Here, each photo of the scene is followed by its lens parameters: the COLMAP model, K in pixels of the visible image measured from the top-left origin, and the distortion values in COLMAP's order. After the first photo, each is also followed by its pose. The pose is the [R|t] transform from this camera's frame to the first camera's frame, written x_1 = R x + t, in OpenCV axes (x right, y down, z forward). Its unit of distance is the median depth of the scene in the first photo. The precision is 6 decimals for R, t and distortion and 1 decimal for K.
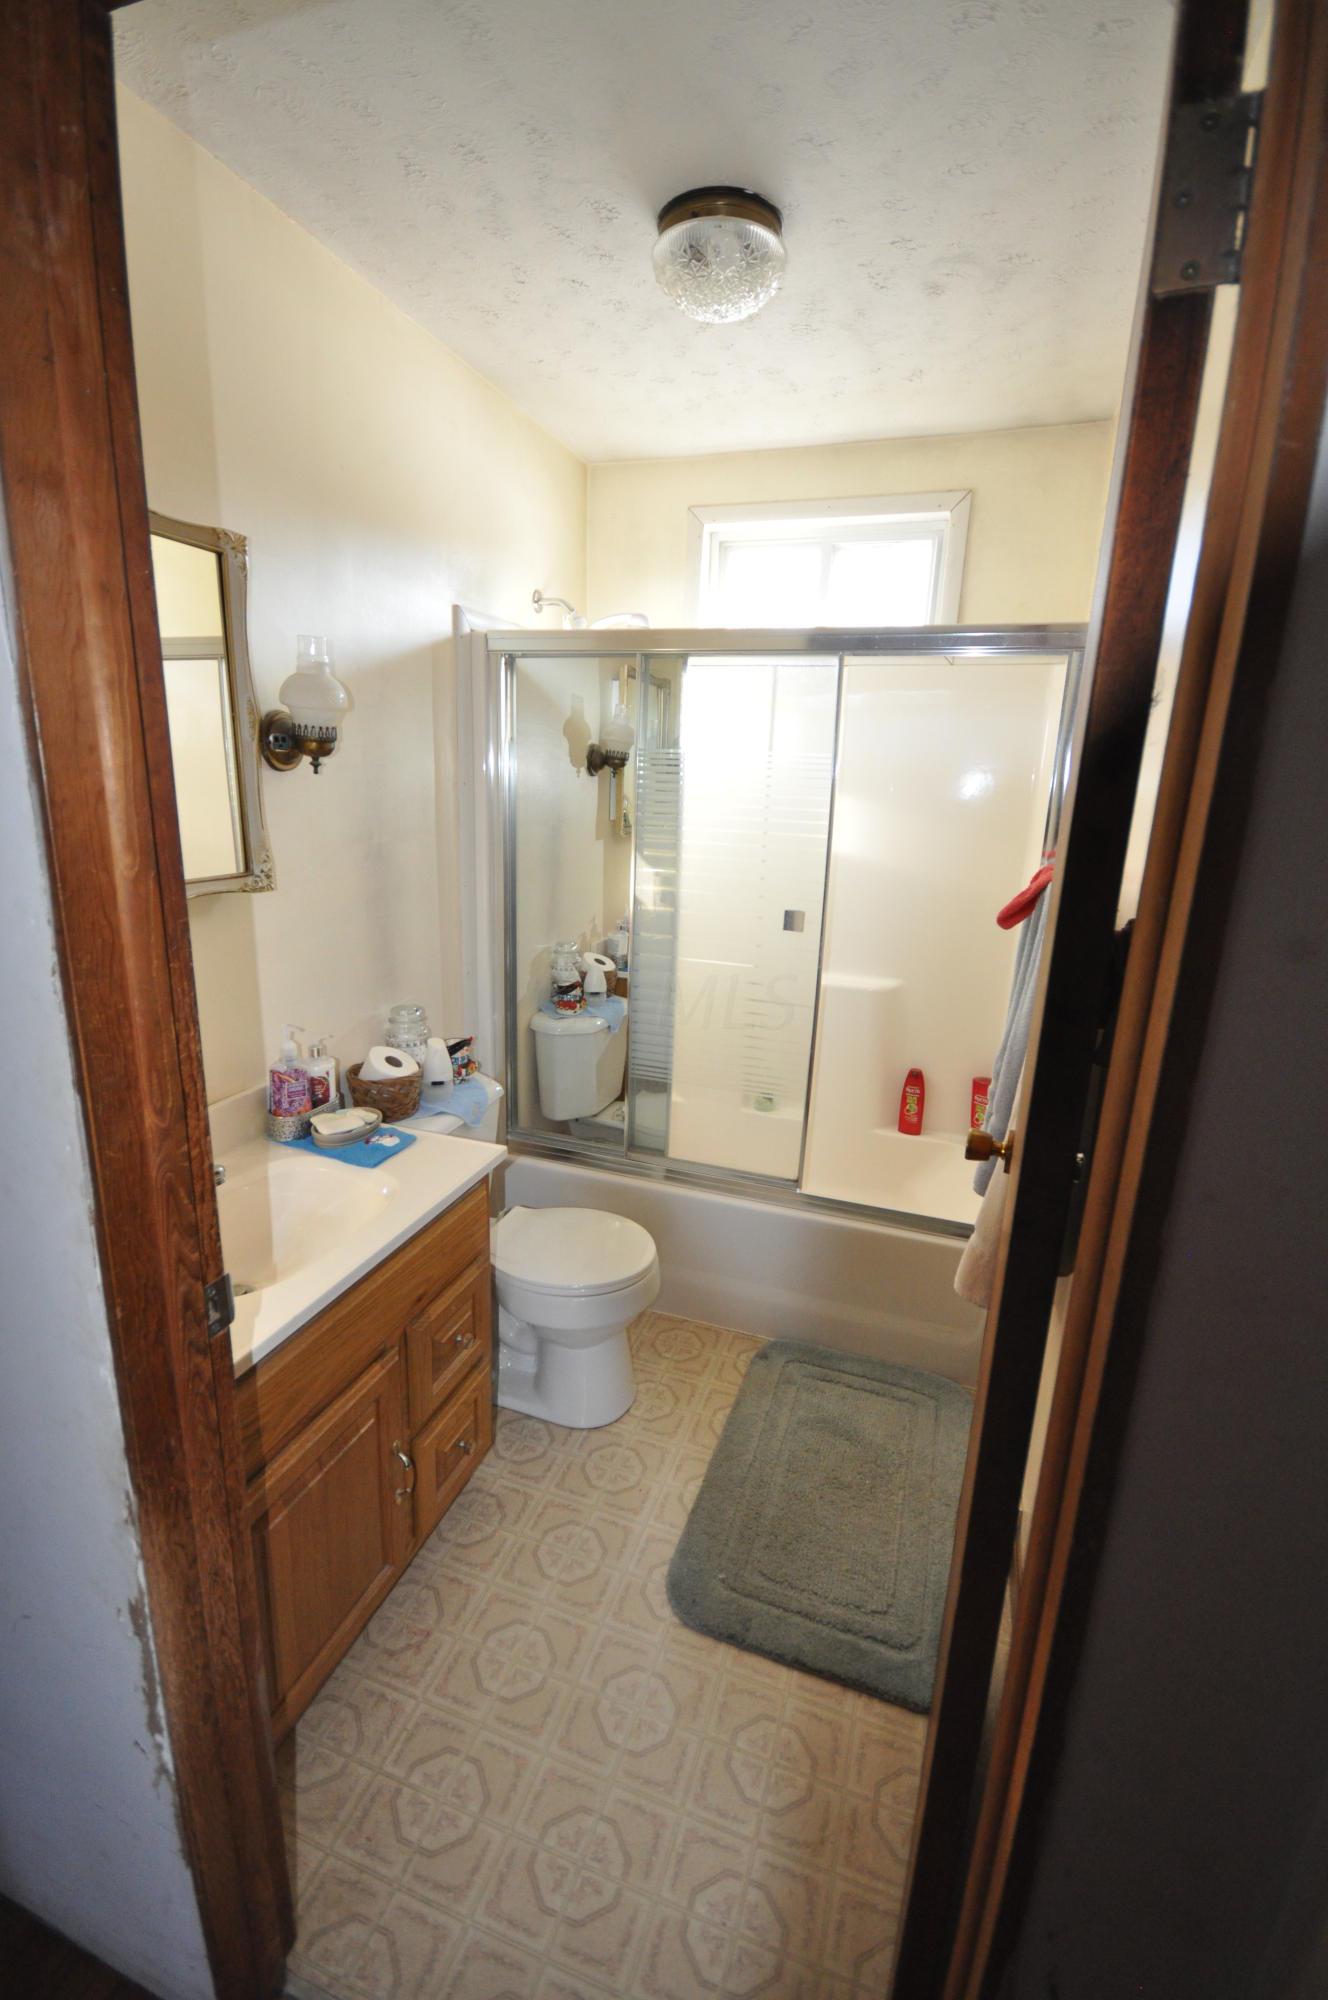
lens RADIAL K [[870.6, 0, 664.0], [0, 870.6, 1000.0], [0, 0, 1]] dist [-0.001584, -0.000759]
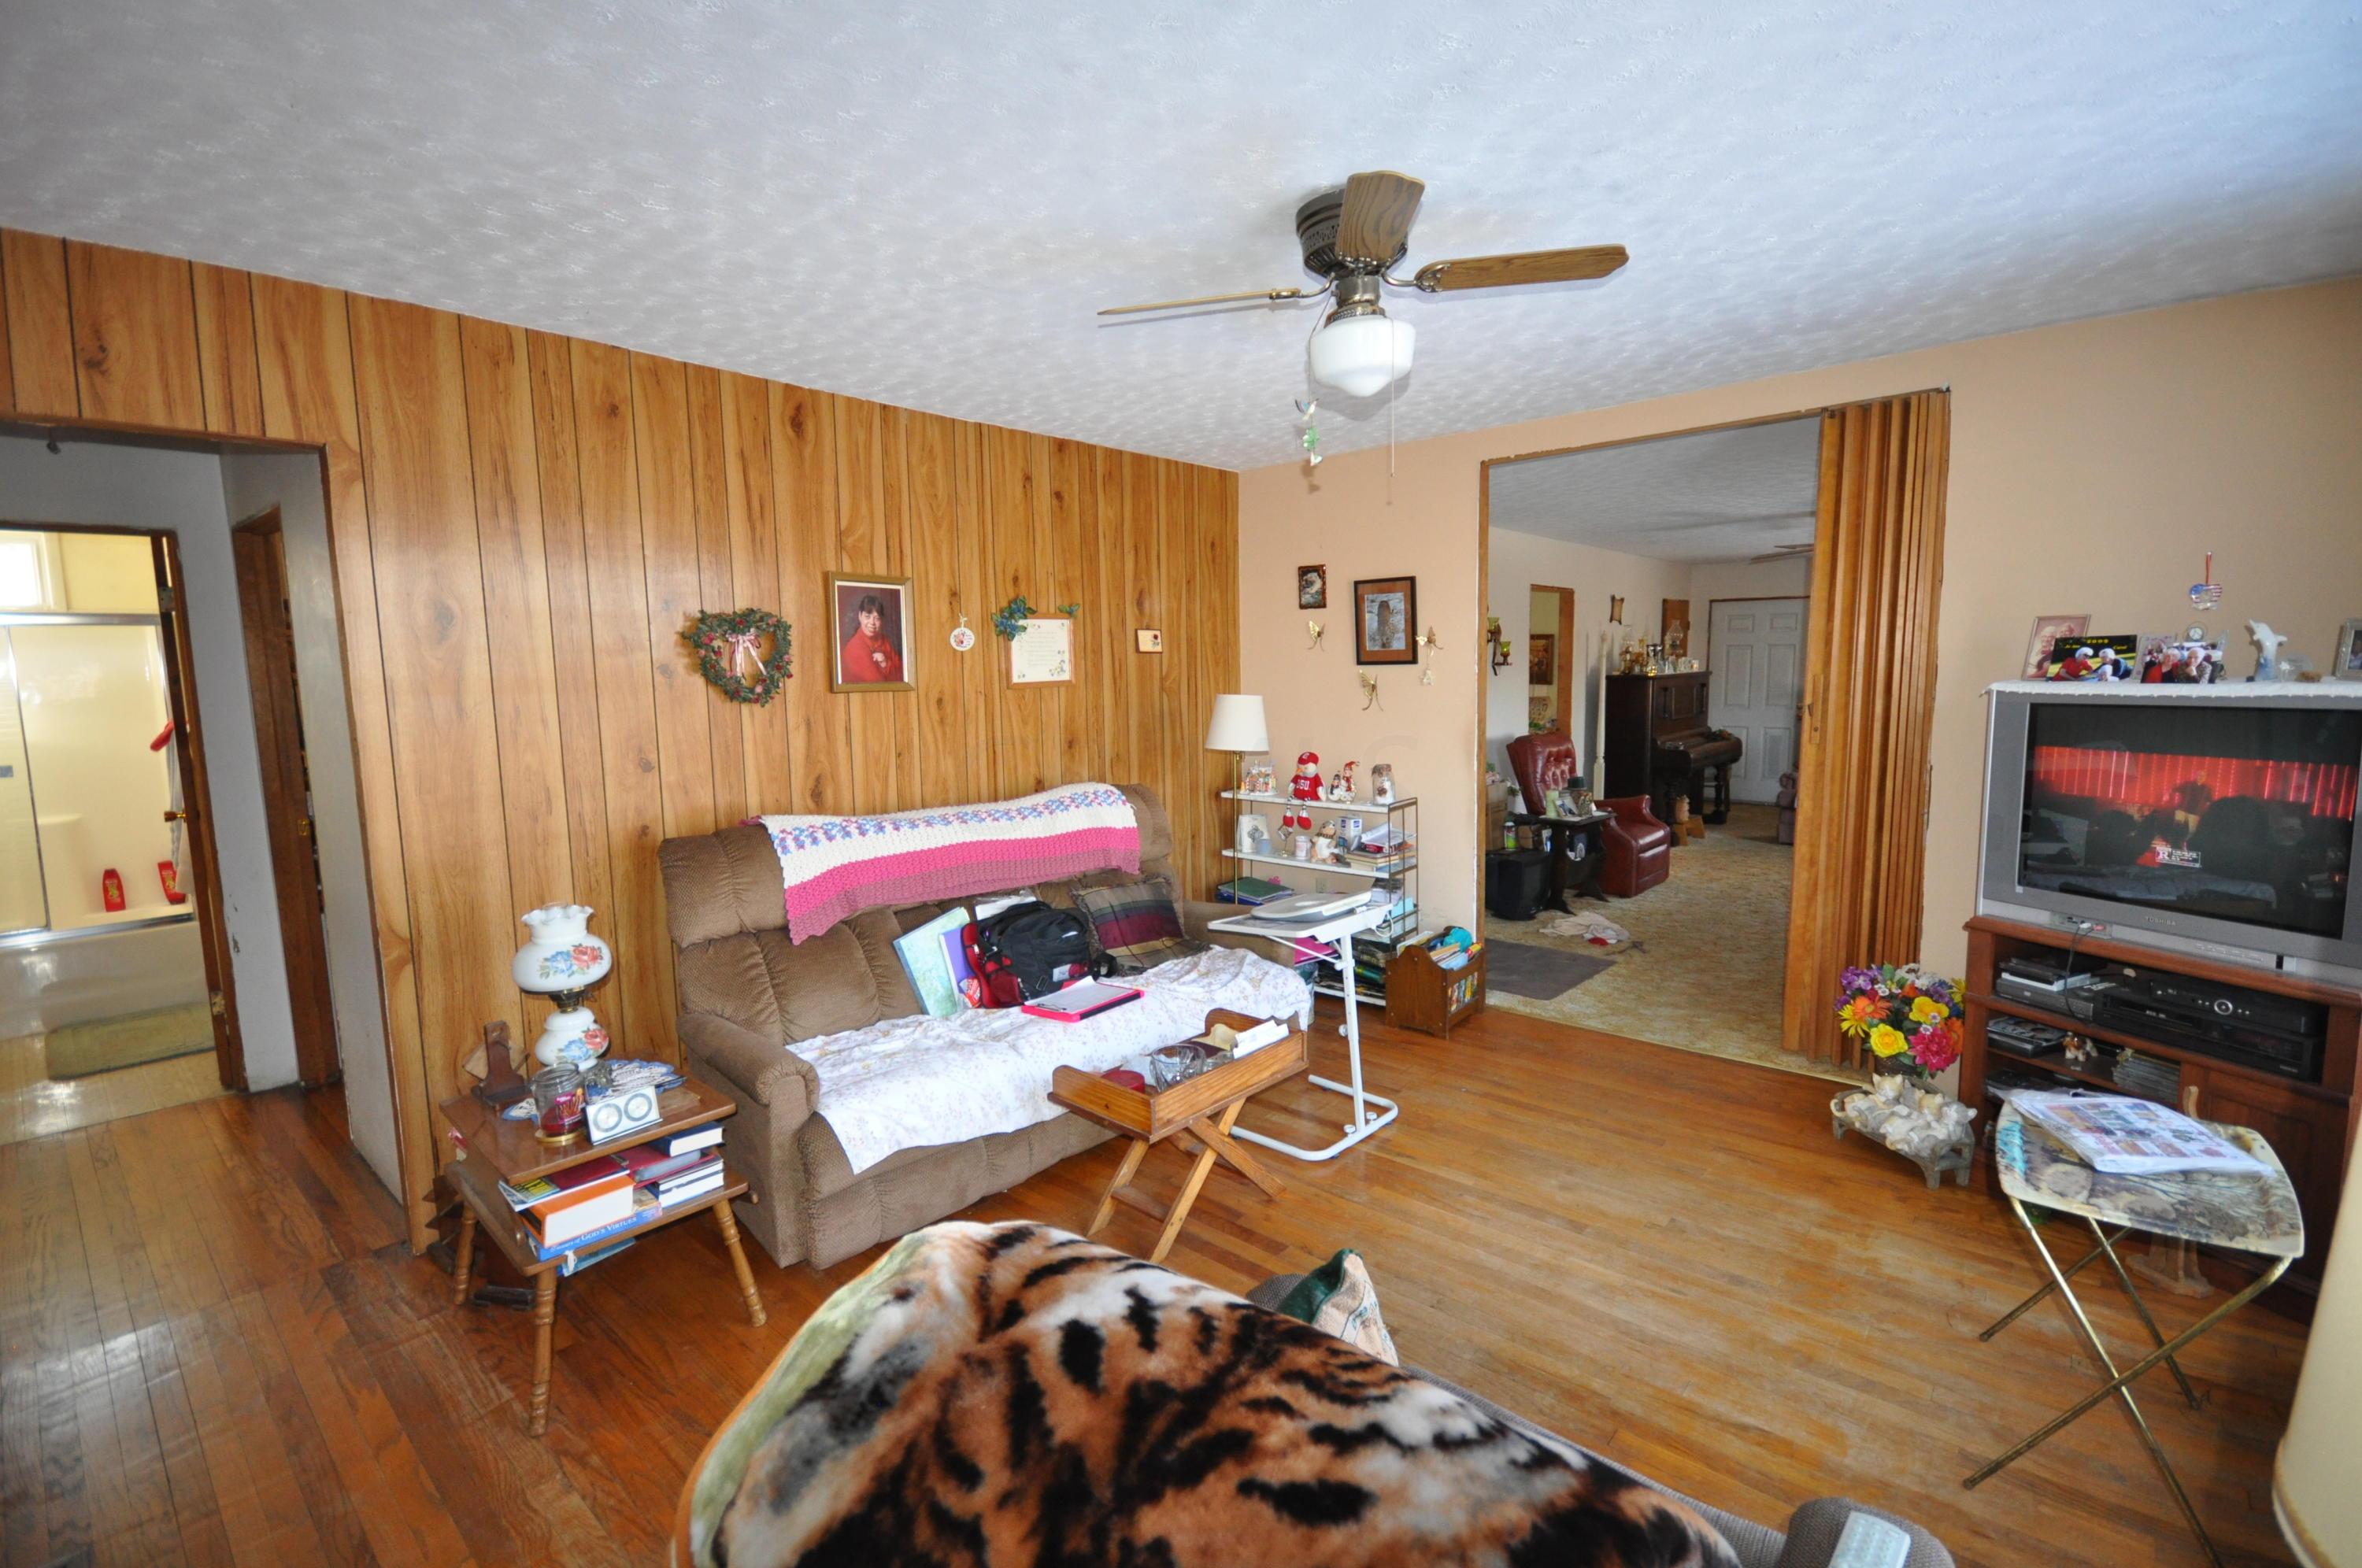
lens RADIAL K [[1028.1, 0, 1195.1], [0, 1028.1, 781.7], [0, 0, 1]] dist [-0.001584, -0.000759]
pose [[0.373803, -0.149154, 0.915437, -0.635744], [0.258166, 0.964713, 0.051765, 0.336141], [-0.890855, 0.216984, 0.399119, -1.482724]]
